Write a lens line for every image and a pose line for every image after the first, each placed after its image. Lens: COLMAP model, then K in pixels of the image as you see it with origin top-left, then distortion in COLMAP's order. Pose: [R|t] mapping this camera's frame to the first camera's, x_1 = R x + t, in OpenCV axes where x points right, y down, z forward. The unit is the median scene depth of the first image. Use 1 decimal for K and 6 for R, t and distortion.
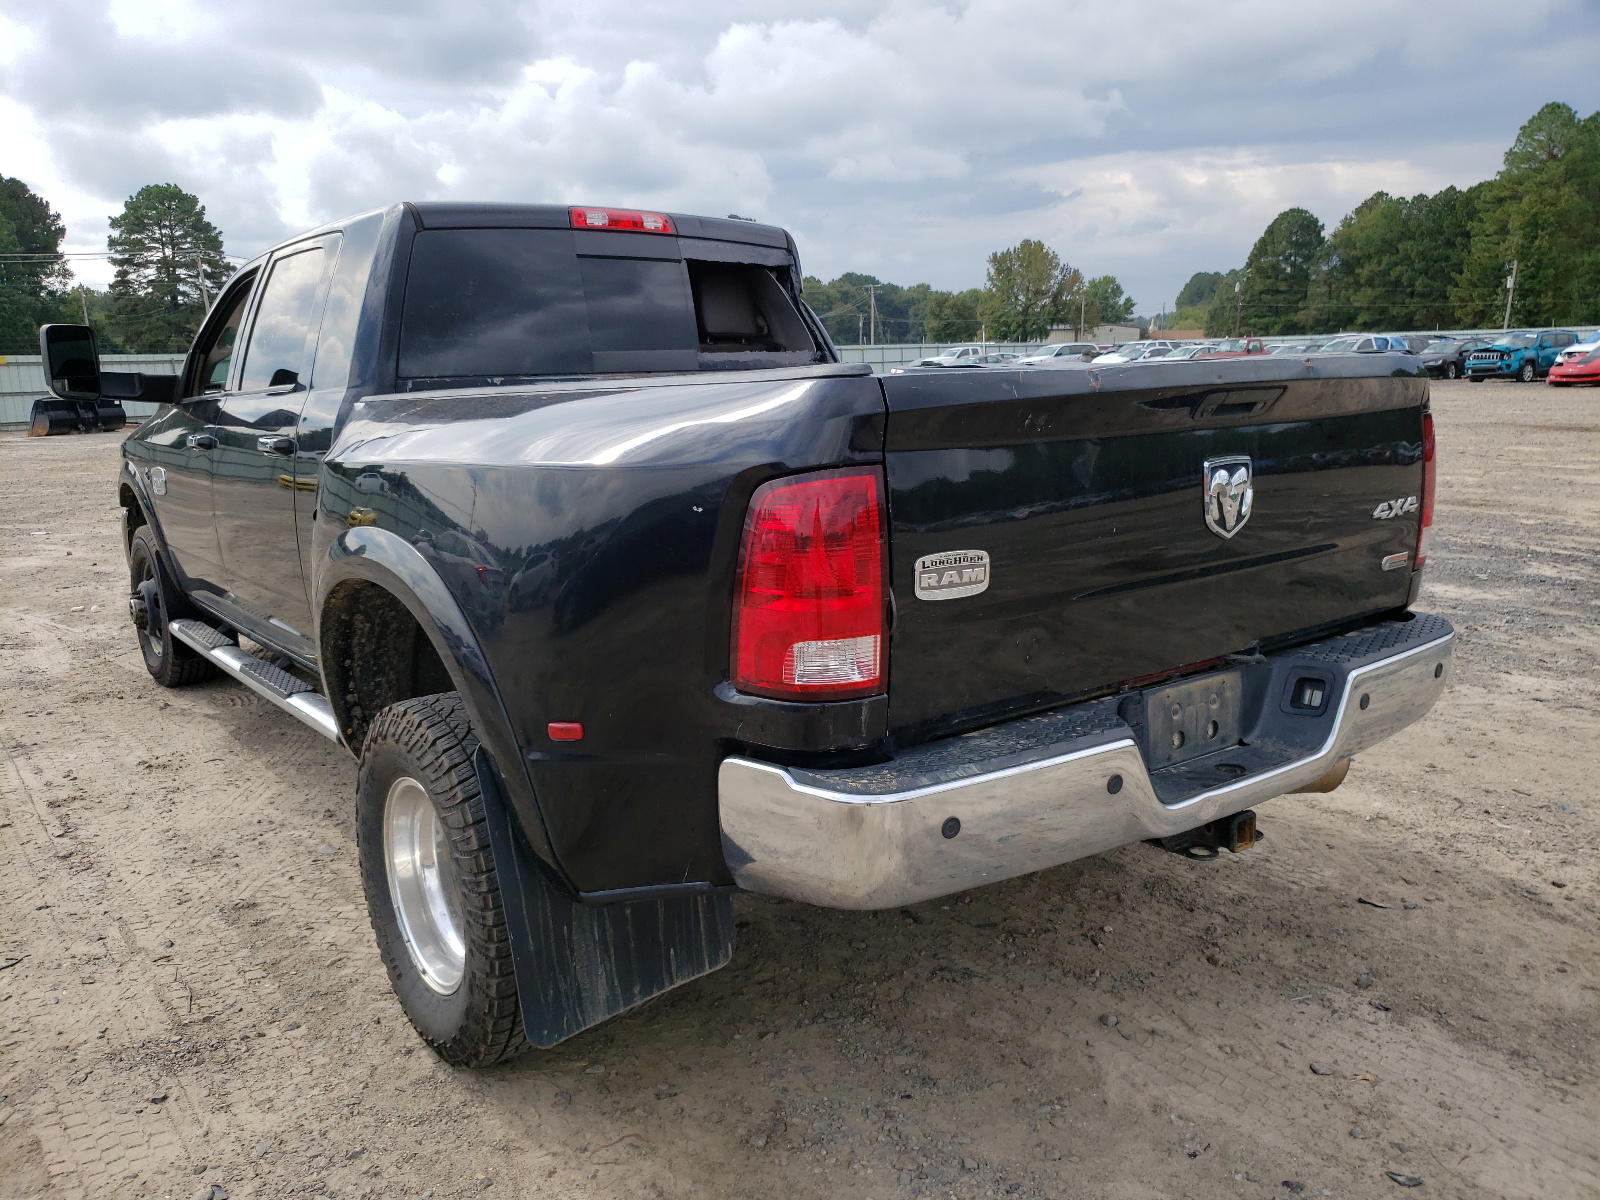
lens RADIAL K [[1222.5, 0, 800.1], [0, 1222.5, 574.0], [0, 0, 1]] dist [-0.006371, -0.002966]
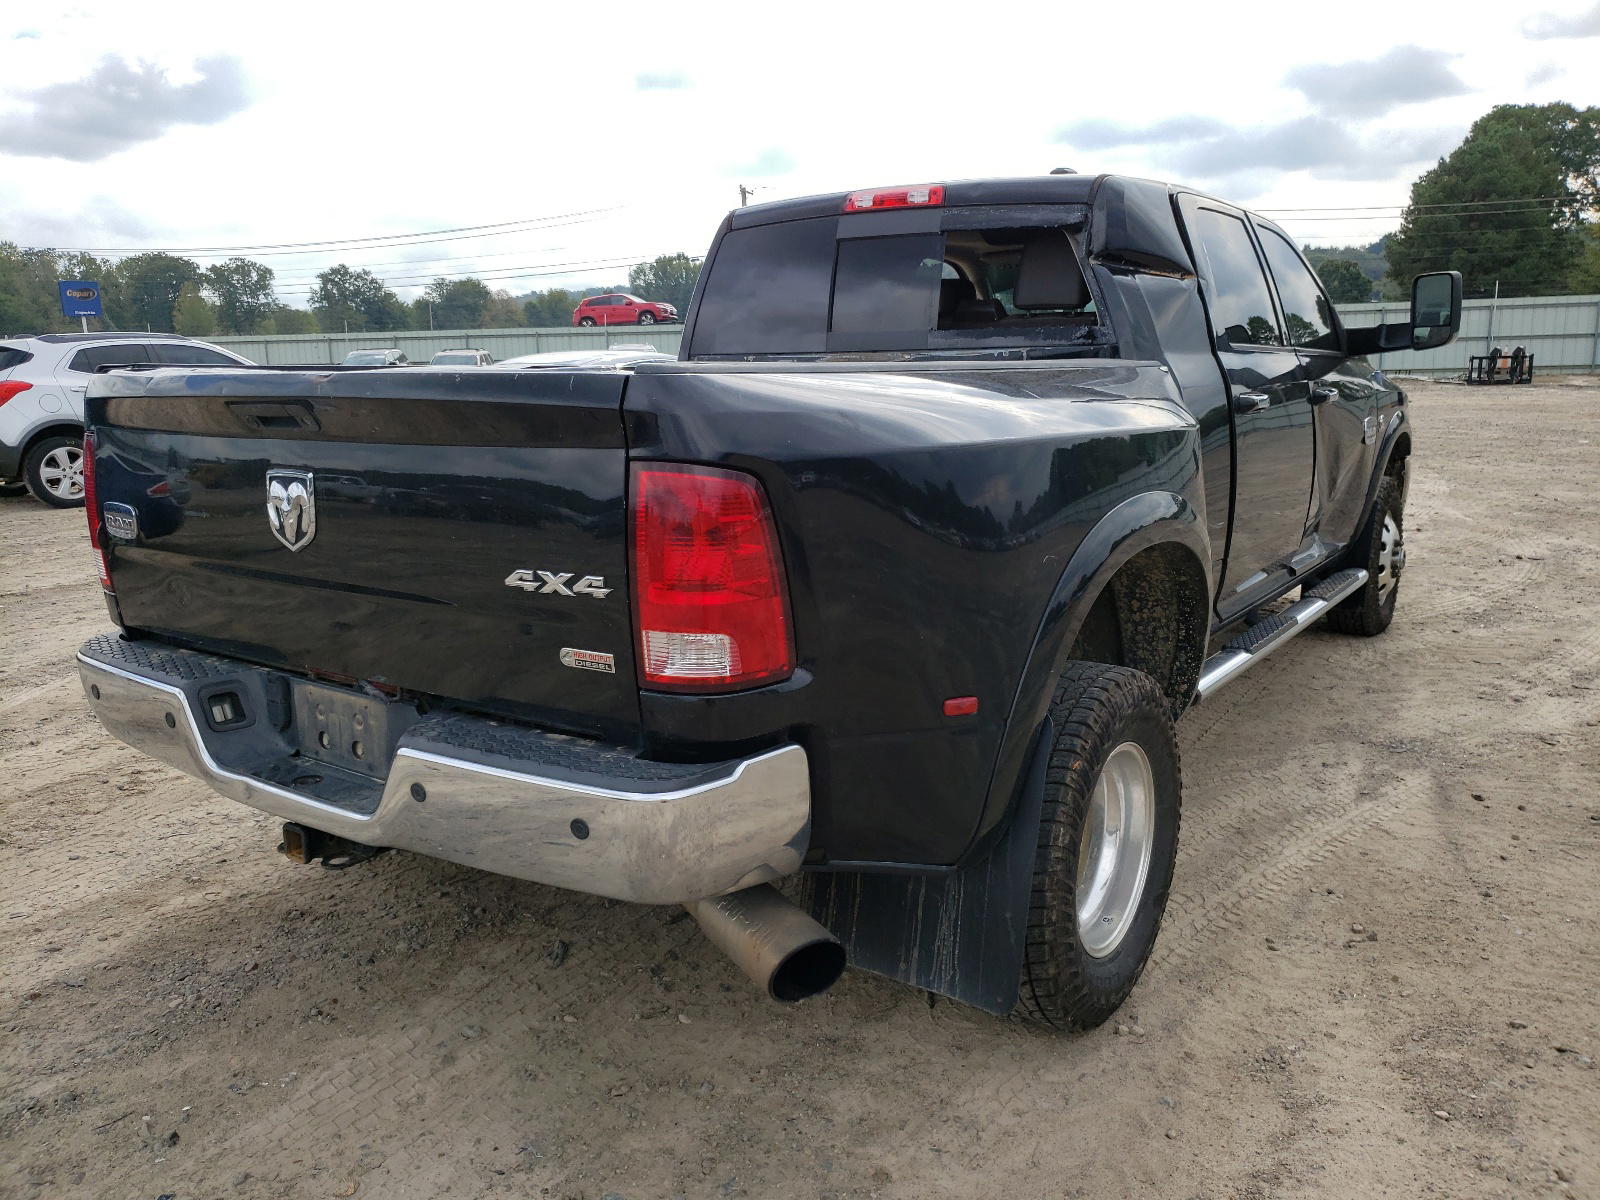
lens RADIAL K [[1241.0, 0, 800.0], [0, 1241.0, 600.0], [0, 0, 1]] dist [0.028984, 0.001101]
pose [[0.326772, 0.212136, -0.920988, 1.146639], [-0.151771, 0.973615, 0.170408, -0.181598], [0.932837, 0.084094, 0.350347, 0.824750]]
